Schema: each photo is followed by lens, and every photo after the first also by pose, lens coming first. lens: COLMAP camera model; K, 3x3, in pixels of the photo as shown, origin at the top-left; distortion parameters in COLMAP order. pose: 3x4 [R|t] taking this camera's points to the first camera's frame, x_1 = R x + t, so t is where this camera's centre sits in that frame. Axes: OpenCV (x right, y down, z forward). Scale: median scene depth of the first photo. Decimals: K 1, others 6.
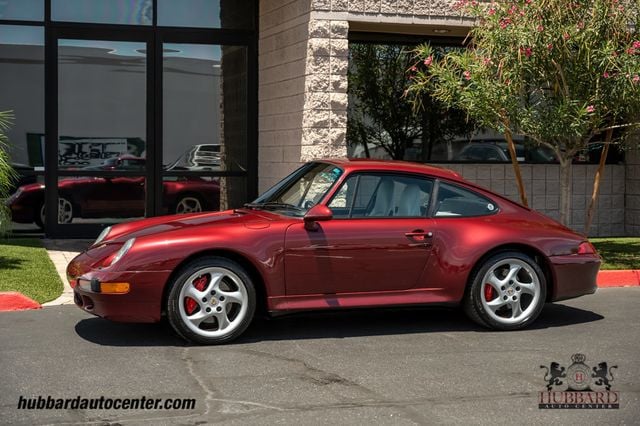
lens RADIAL K [[1153.5, 0, 324.5], [0, 1153.5, 213.0], [0, 0, 1]] dist [0.021802, 0.000000]
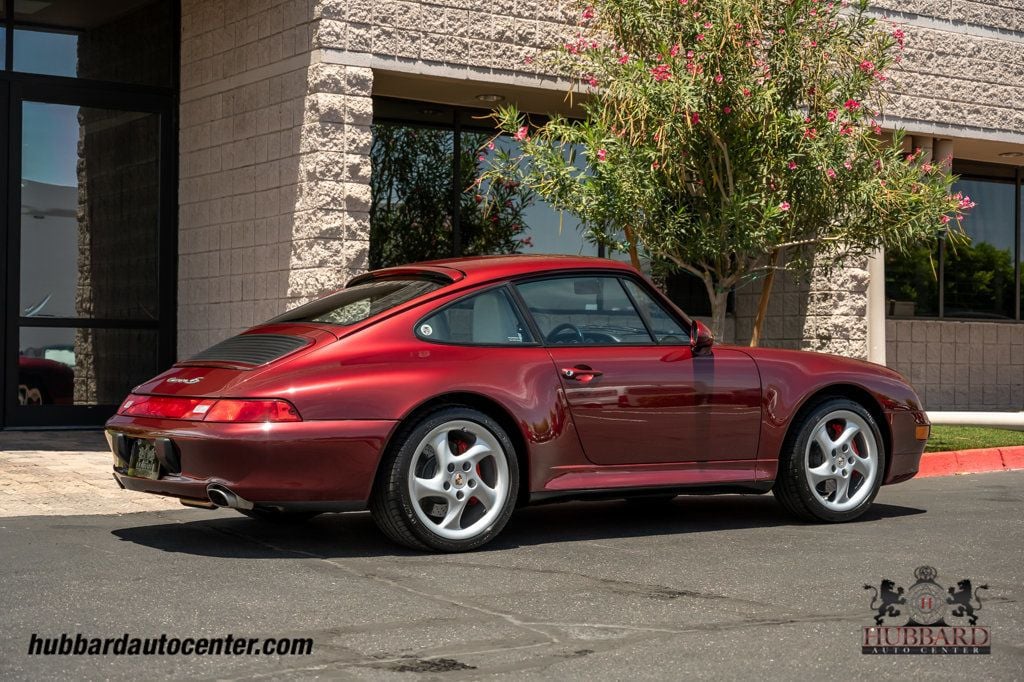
lens RADIAL K [[1758.0, 0, 505.4], [0, 1758.0, 348.7], [0, 0, 1]] dist [0.015940, 0.000000]
pose [[0.962860, 0.005352, 0.269947, -0.165374], [0.010009, 0.998409, -0.055495, 0.036671], [-0.269814, 0.056136, 0.961275, 0.084417]]
